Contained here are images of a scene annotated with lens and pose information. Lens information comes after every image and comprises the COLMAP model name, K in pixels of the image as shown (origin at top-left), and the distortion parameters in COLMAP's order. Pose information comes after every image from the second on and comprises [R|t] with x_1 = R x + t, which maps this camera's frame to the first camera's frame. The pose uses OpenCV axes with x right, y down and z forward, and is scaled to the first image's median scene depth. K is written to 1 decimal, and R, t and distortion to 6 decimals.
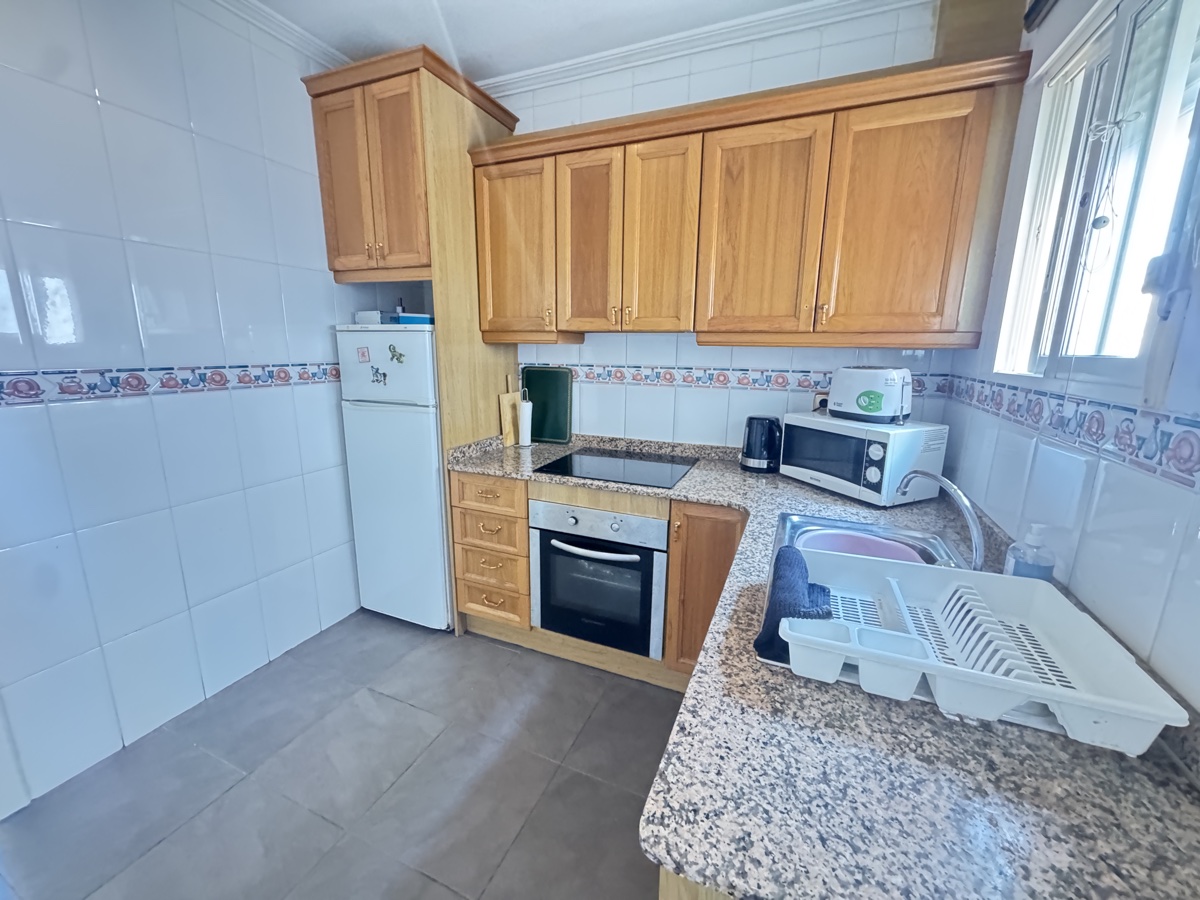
lens RADIAL K [[476.4, 0, 611.3], [0, 476.4, 451.1], [0, 0, 1]] dist [-0.004250, 0.000519]
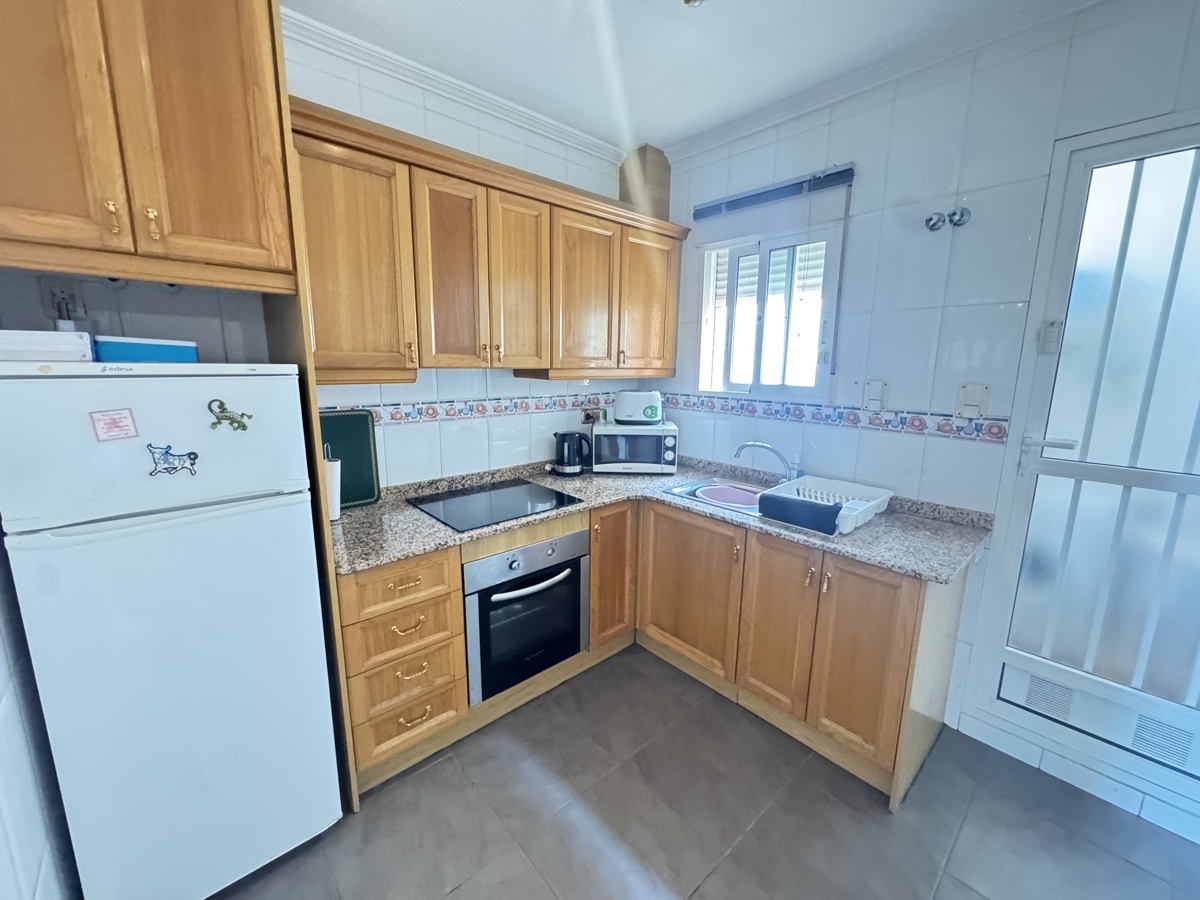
lens RADIAL K [[476.4, 0, 588.0], [0, 476.4, 452.0], [0, 0, 1]] dist [-0.004250, 0.000519]
pose [[0.437443, -0.175569, 0.881940, -0.785326], [0.188754, 0.976833, 0.100837, -0.139398], [-0.879213, 0.122359, 0.460449, 0.373464]]
